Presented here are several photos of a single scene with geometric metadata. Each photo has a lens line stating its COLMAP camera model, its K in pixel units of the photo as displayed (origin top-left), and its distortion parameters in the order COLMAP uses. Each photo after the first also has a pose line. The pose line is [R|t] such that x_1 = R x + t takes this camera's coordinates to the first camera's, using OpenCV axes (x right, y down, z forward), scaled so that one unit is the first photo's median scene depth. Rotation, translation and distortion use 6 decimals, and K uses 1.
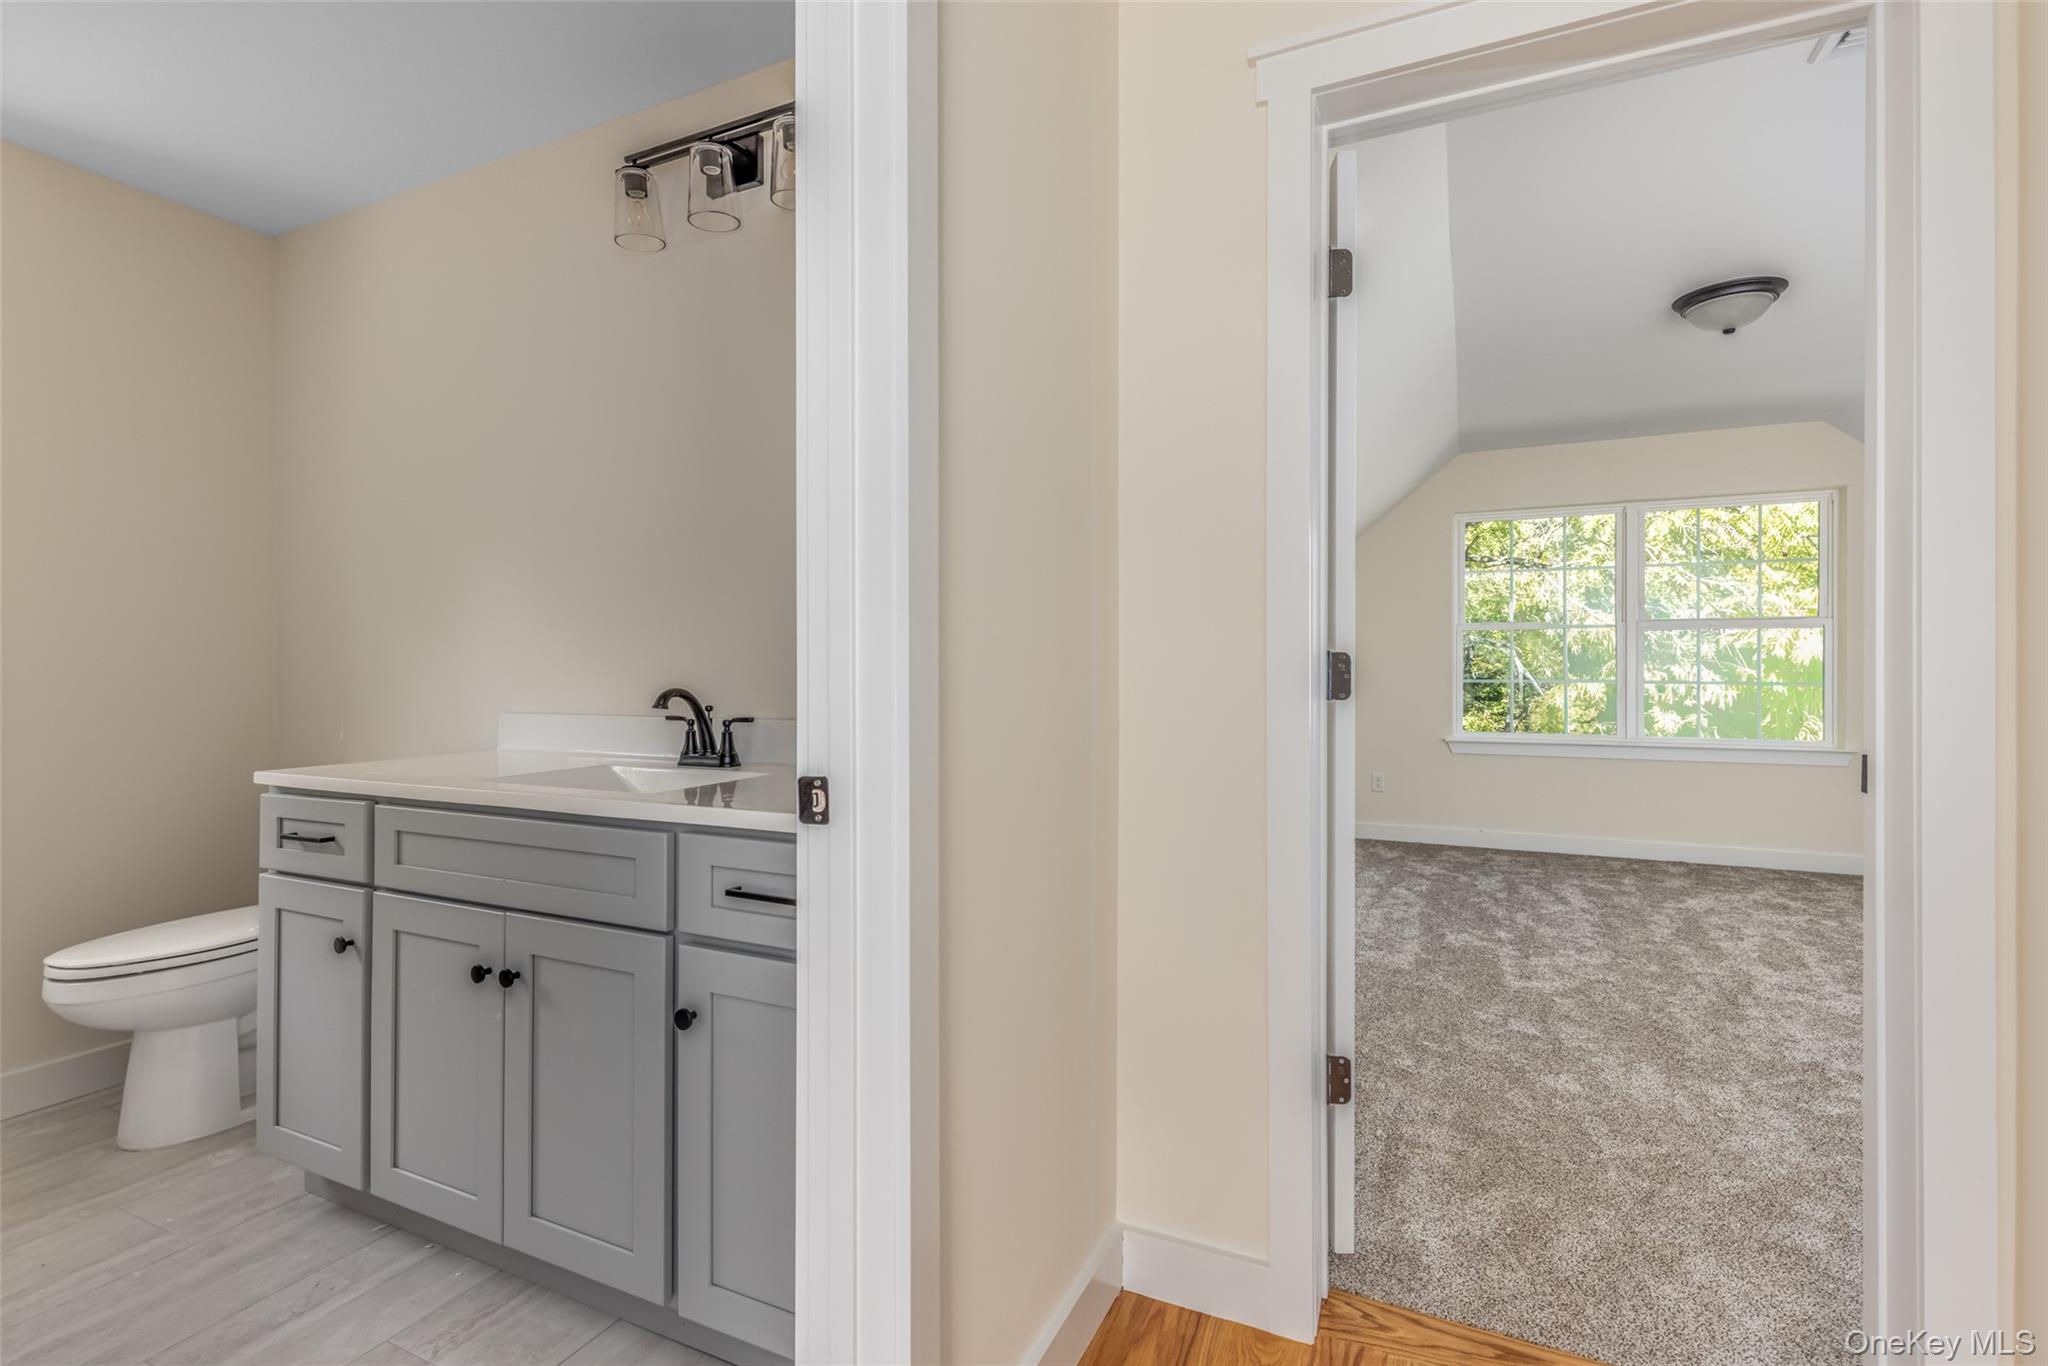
lens RADIAL K [[929.0, 0, 1027.7], [0, 929.0, 671.6], [0, 0, 1]] dist [-0.002980, -0.000145]
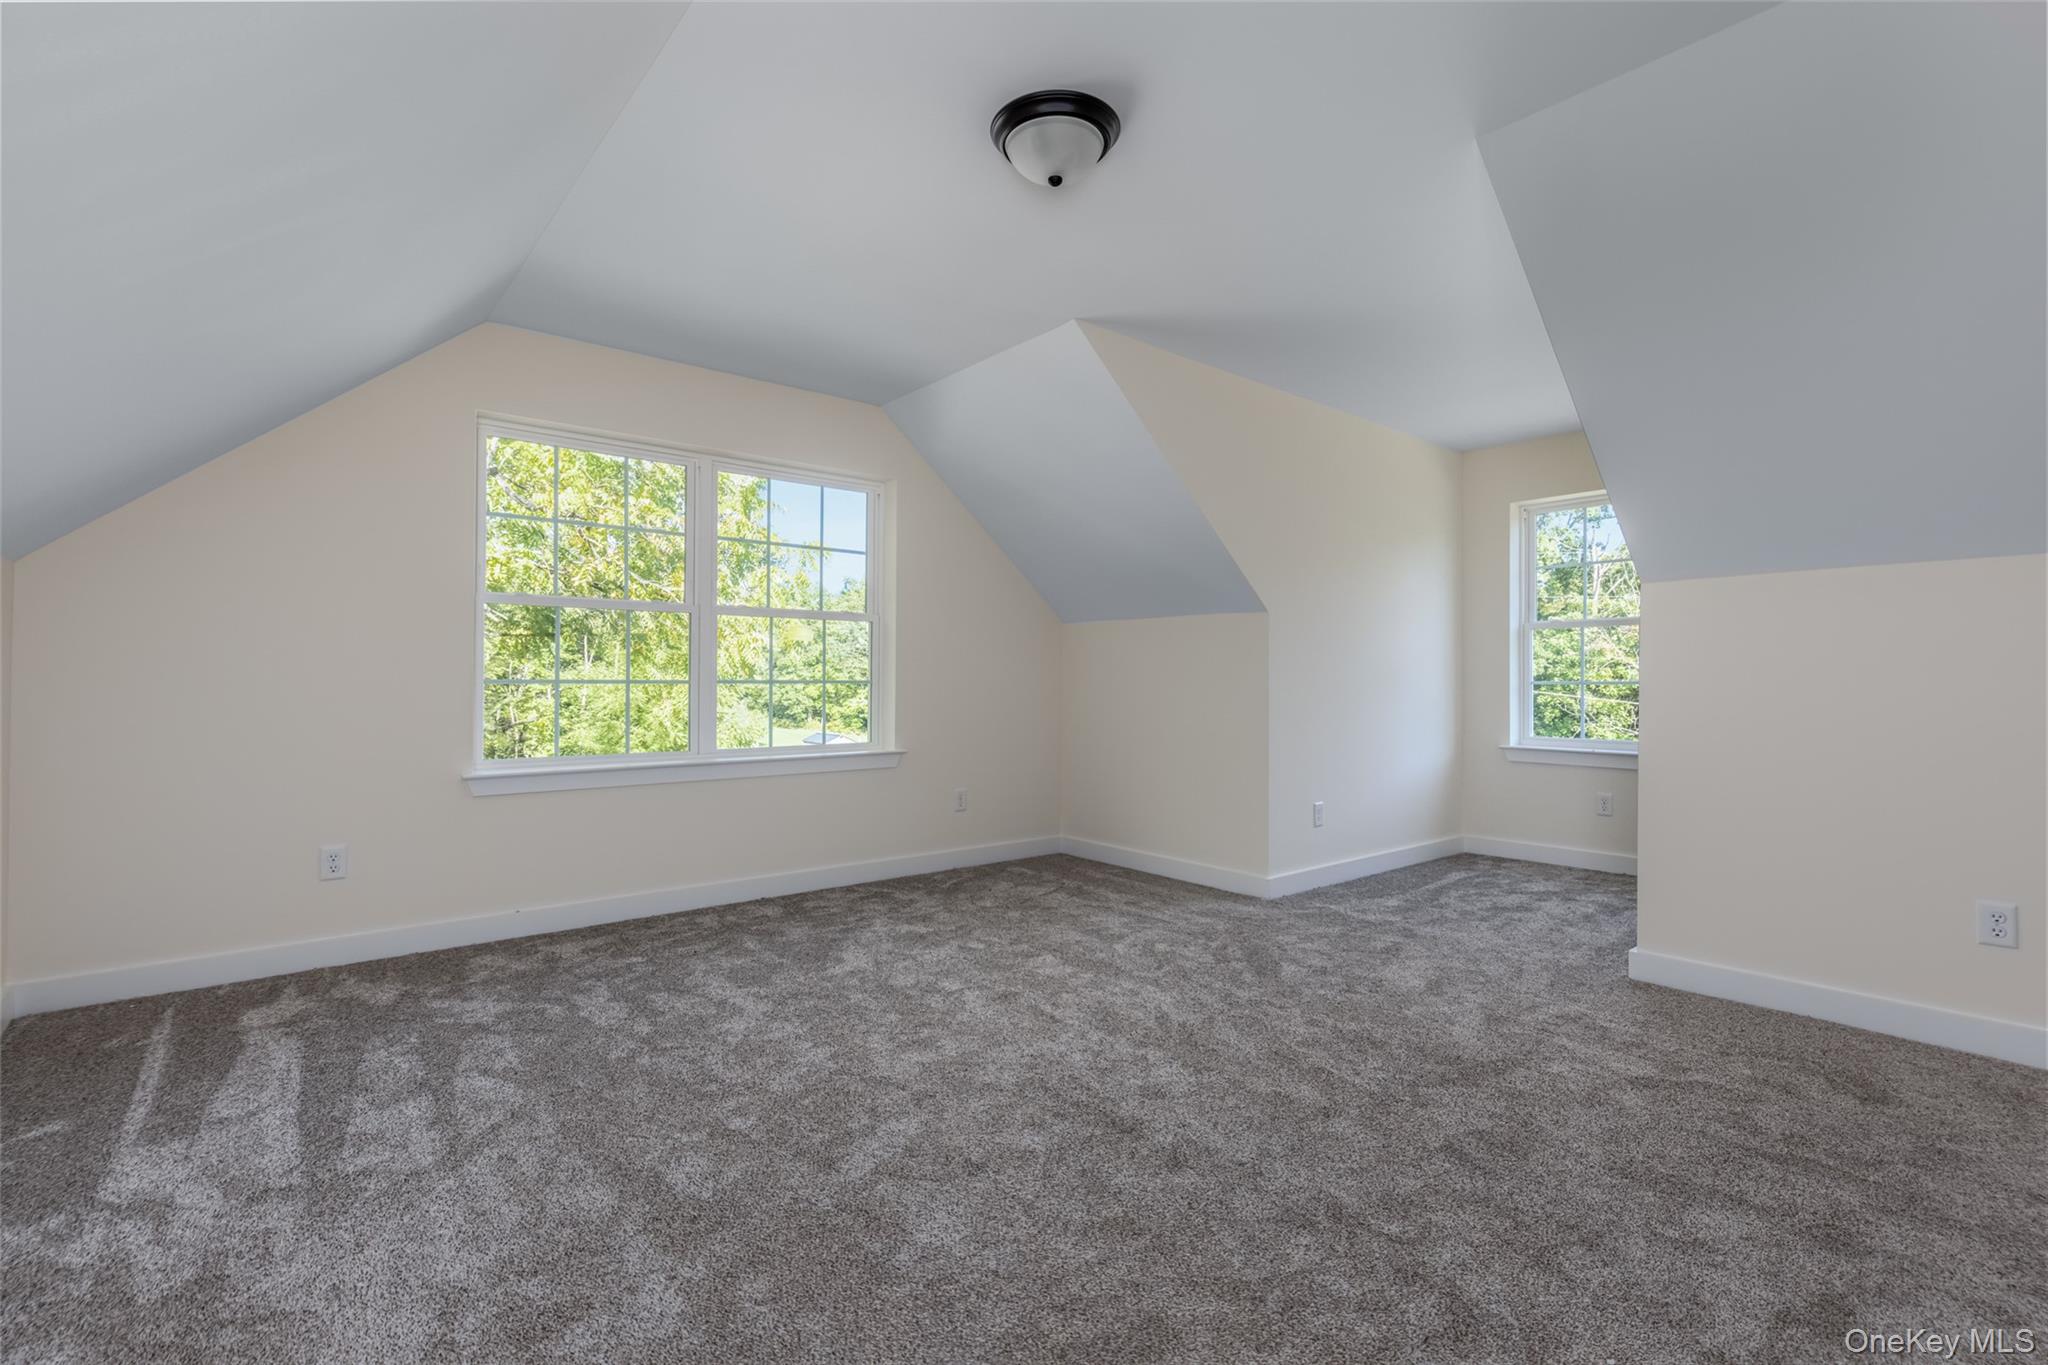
lens RADIAL K [[922.8, 0, 1024.0], [0, 922.8, 682.5], [0, 0, 1]] dist [0.003559, 0.000282]
pose [[0.421220, 0.003658, 0.906951, 0.071204], [-0.004359, 0.999988, -0.002009, 0.017730], [-0.906948, -0.003107, 0.421231, 0.524485]]
